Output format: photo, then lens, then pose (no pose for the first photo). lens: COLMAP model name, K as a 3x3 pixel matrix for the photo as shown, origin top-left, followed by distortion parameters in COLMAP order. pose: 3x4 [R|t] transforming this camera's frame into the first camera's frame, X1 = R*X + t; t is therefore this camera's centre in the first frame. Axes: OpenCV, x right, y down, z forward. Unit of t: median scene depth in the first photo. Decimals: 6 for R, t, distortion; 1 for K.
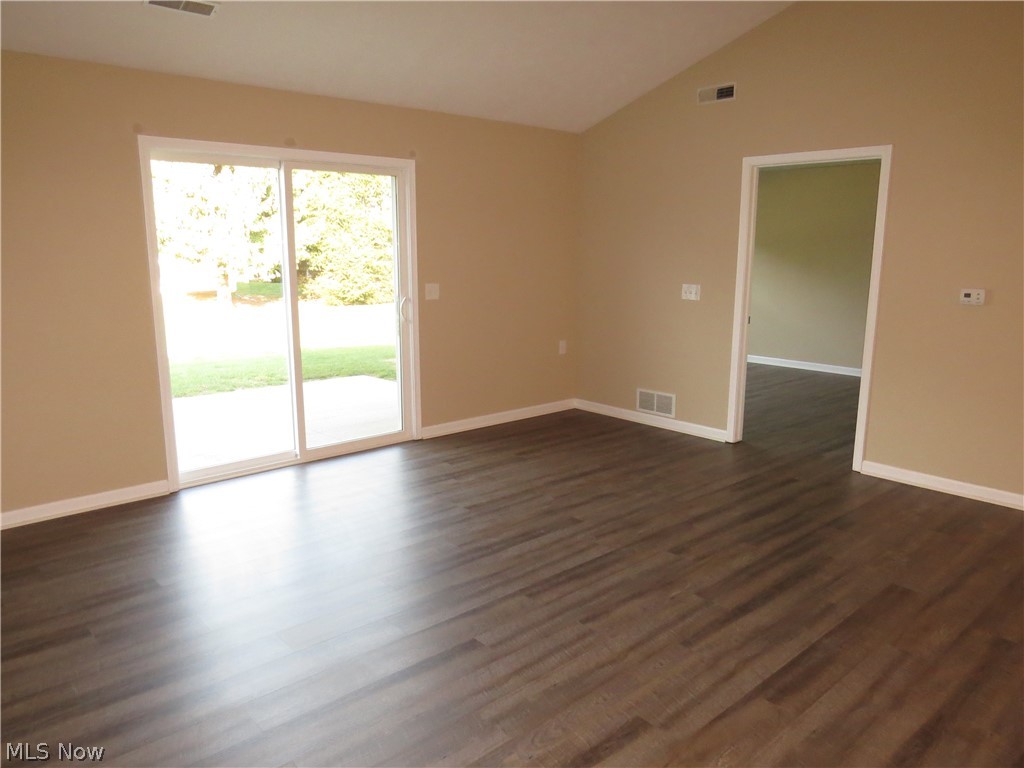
lens RADIAL K [[740.0, 0, 513.8], [0, 740.0, 386.1], [0, 0, 1]] dist [-0.012987, -0.005414]
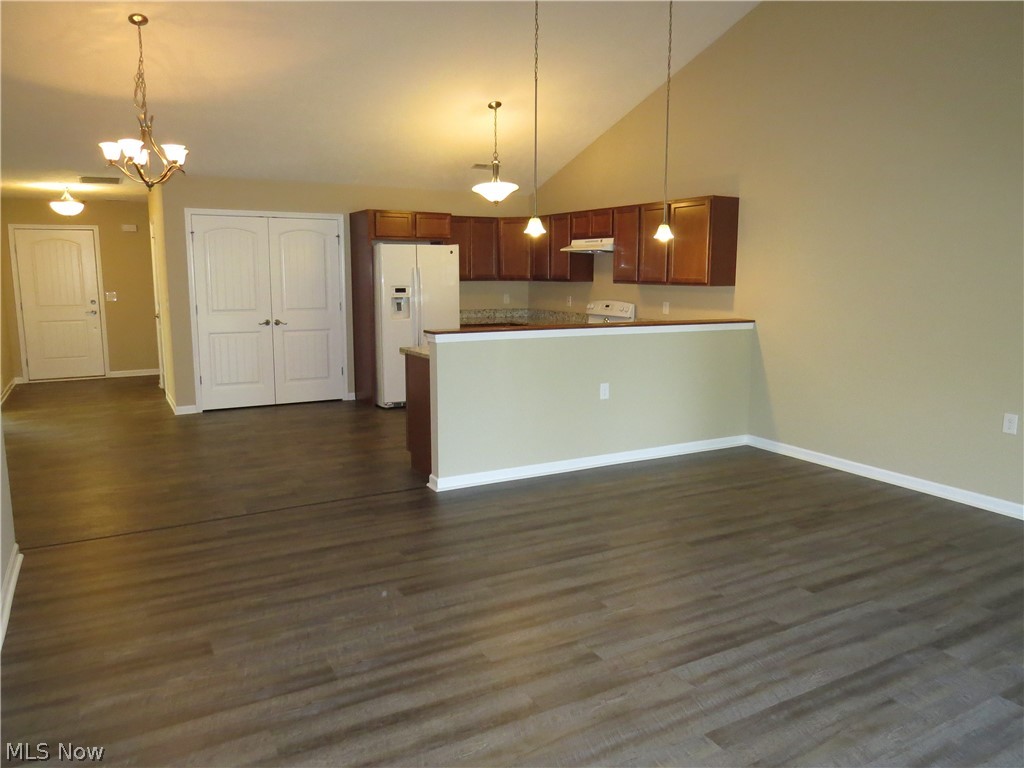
lens RADIAL K [[730.4, 0, 512.0], [0, 730.4, 384.0], [0, 0, 1]] dist [-0.022360, -0.000618]
pose [[-0.975163, -0.043155, 0.217242, 0.150047], [0.033249, 0.941197, 0.336217, -0.324012], [-0.218977, 0.335090, -0.916386, 1.684461]]
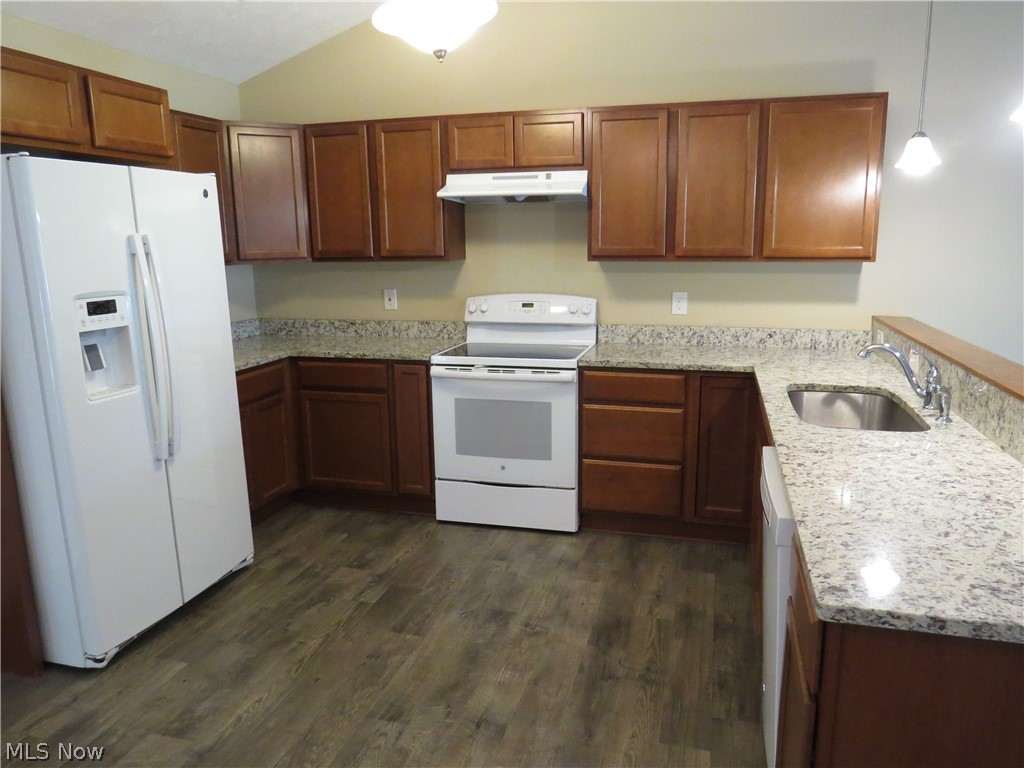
lens RADIAL K [[733.0, 0, 525.4], [0, 733.0, 386.1], [0, 0, 1]] dist [-0.013727, 0.001207]
pose [[-0.834553, 0.114578, -0.538881, 1.016248], [-0.097588, 0.931923, 0.349280, -0.076279], [0.542216, 0.344081, -0.766557, 0.434580]]
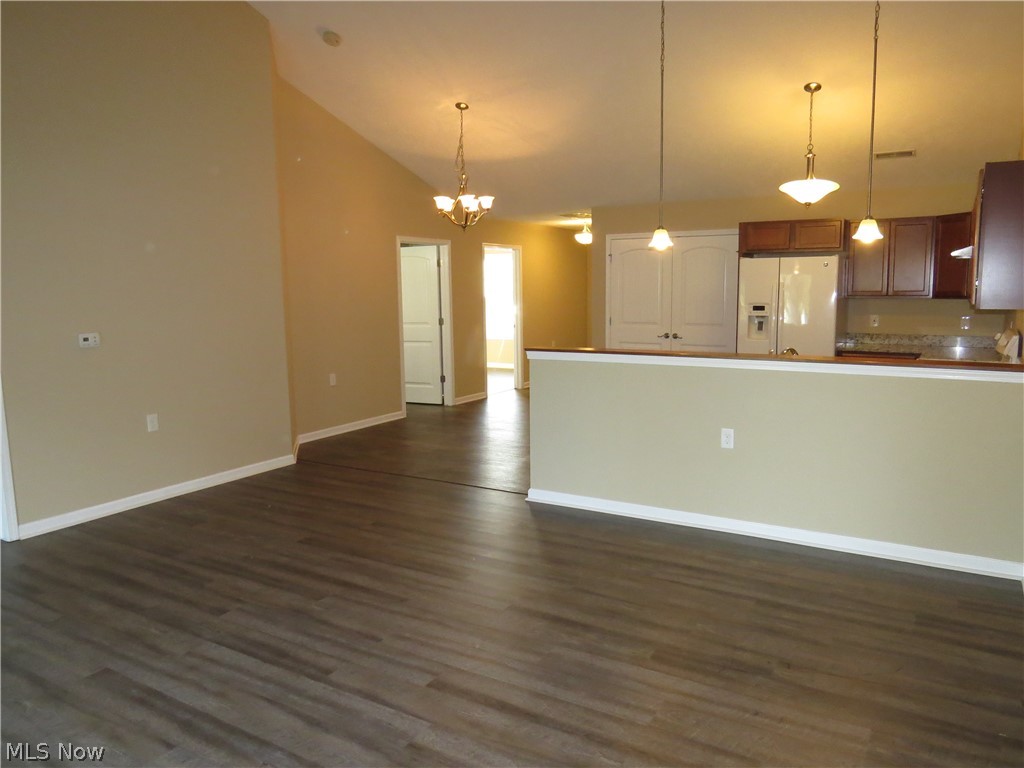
lens RADIAL K [[733.0, 0, 525.4], [0, 733.0, 386.1], [0, 0, 1]] dist [-0.013727, 0.001207]
pose [[-0.299055, -0.131703, 0.945103, -0.785879], [0.193182, 0.961565, 0.195125, -0.173714], [-0.934477, 0.240930, -0.262118, 0.833832]]
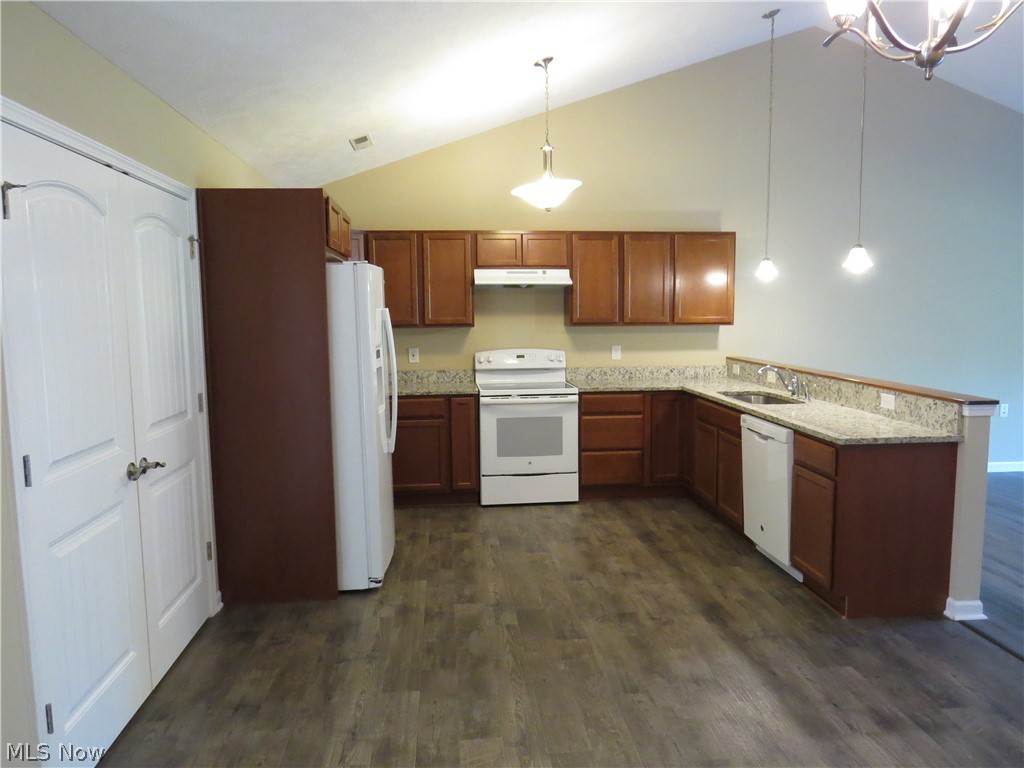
lens RADIAL K [[733.0, 0, 525.4], [0, 733.0, 386.1], [0, 0, 1]] dist [-0.013727, 0.001207]
pose [[-0.580233, 0.089705, -0.809495, 1.769010], [-0.149683, 0.965241, 0.214254, -0.092361], [0.800578, 0.245485, -0.546638, 0.464470]]
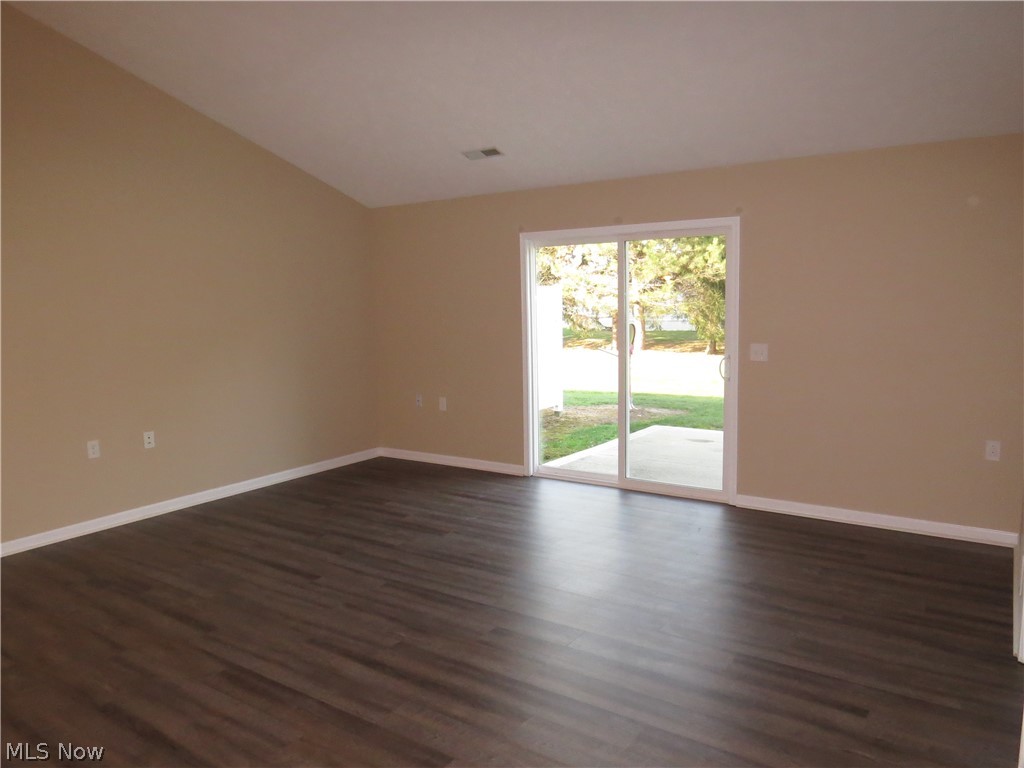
lens RADIAL K [[740.0, 0, 513.8], [0, 740.0, 386.1], [0, 0, 1]] dist [-0.012987, -0.005414]
pose [[0.230647, 0.110986, -0.966687, 1.147044], [-0.163518, 0.983766, 0.073932, -0.166085], [0.959200, 0.141019, 0.245051, 0.767313]]
